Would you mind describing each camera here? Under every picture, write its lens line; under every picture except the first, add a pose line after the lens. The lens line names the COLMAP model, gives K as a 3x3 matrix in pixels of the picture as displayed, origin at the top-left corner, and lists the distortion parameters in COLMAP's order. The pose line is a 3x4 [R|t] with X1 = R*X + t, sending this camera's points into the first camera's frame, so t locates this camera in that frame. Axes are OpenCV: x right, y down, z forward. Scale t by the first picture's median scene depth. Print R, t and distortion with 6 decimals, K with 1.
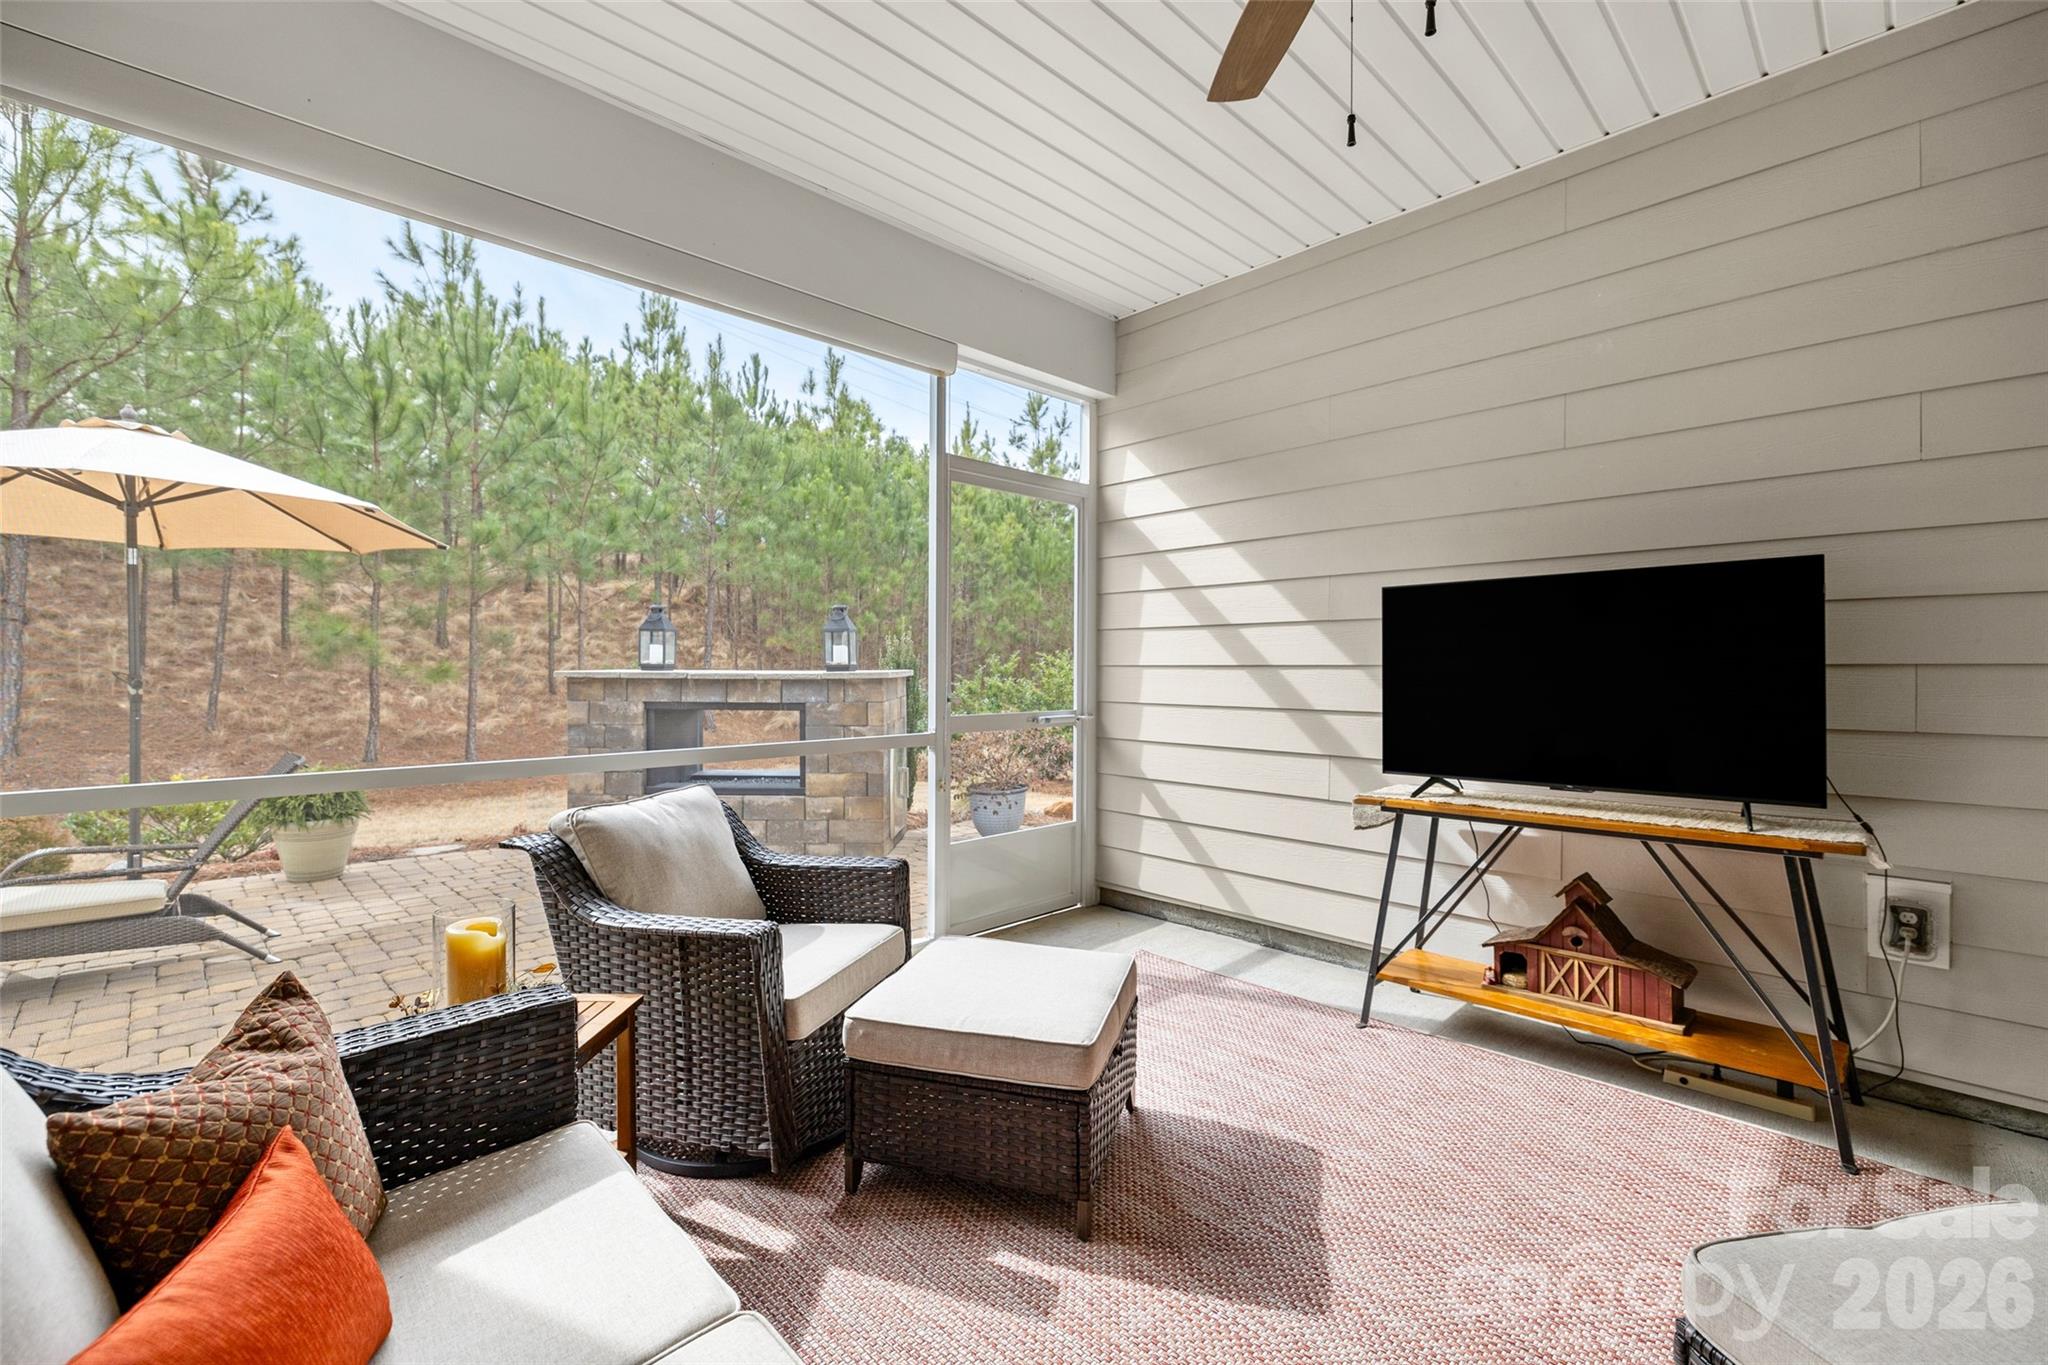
lens RADIAL K [[867.8, 0, 1019.3], [0, 867.8, 673.6], [0, 0, 1]] dist [0.000889, 0.000091]
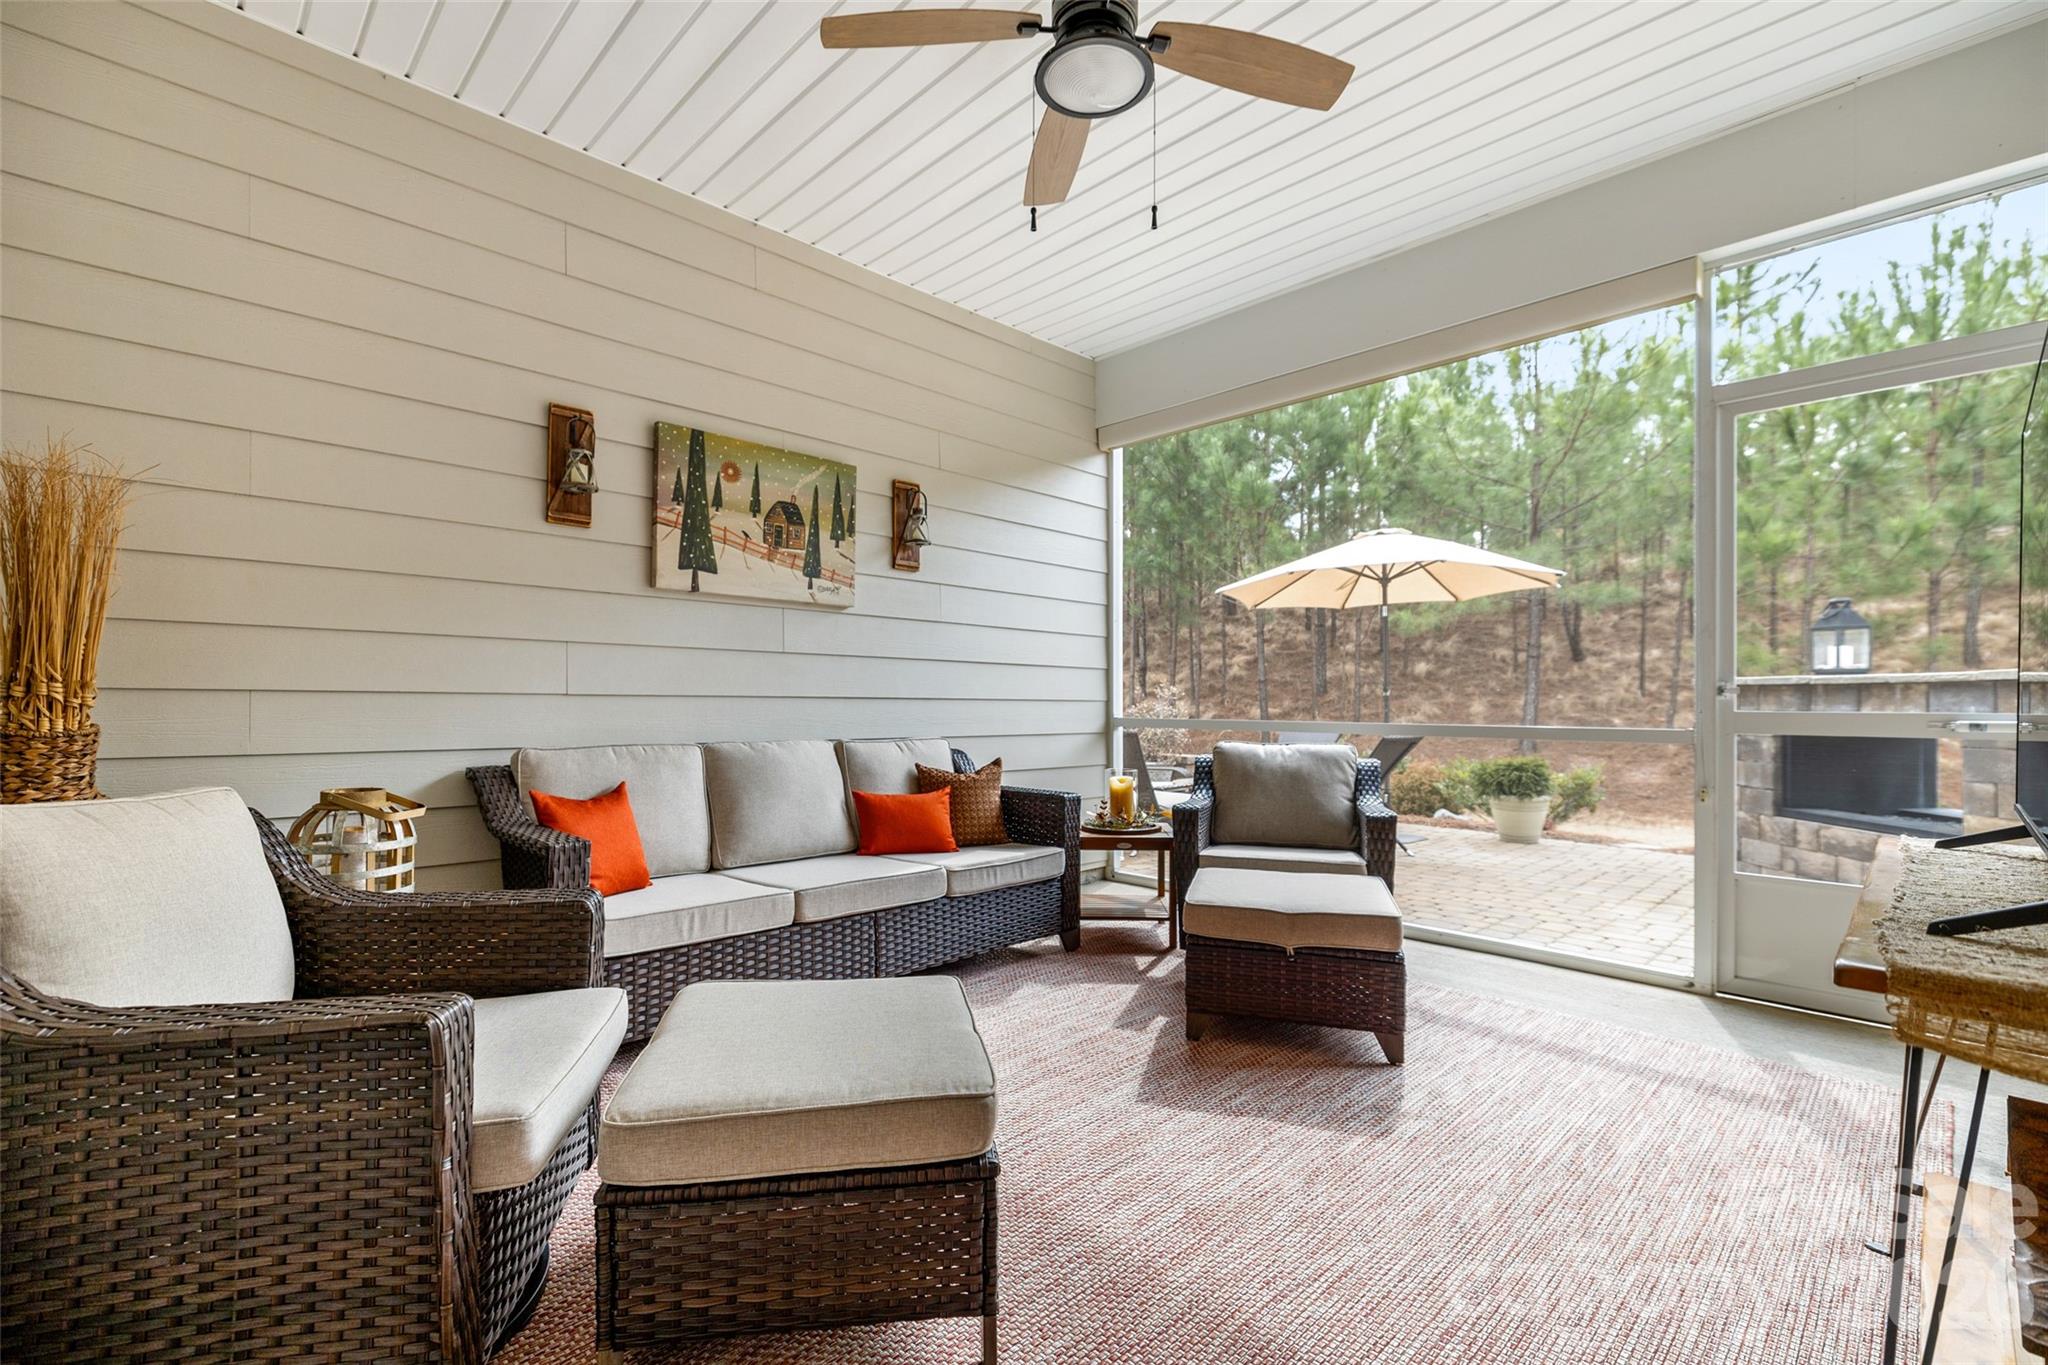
lens RADIAL K [[907.0, 0, 1024.0], [0, 907.0, 682.5], [0, 0, 1]] dist [0.000364, 0.000022]
pose [[0.007612, -0.021429, -0.999741, 1.285829], [-0.011077, 0.999707, -0.021513, 0.083593], [0.999910, 0.011237, 0.007372, 0.579745]]
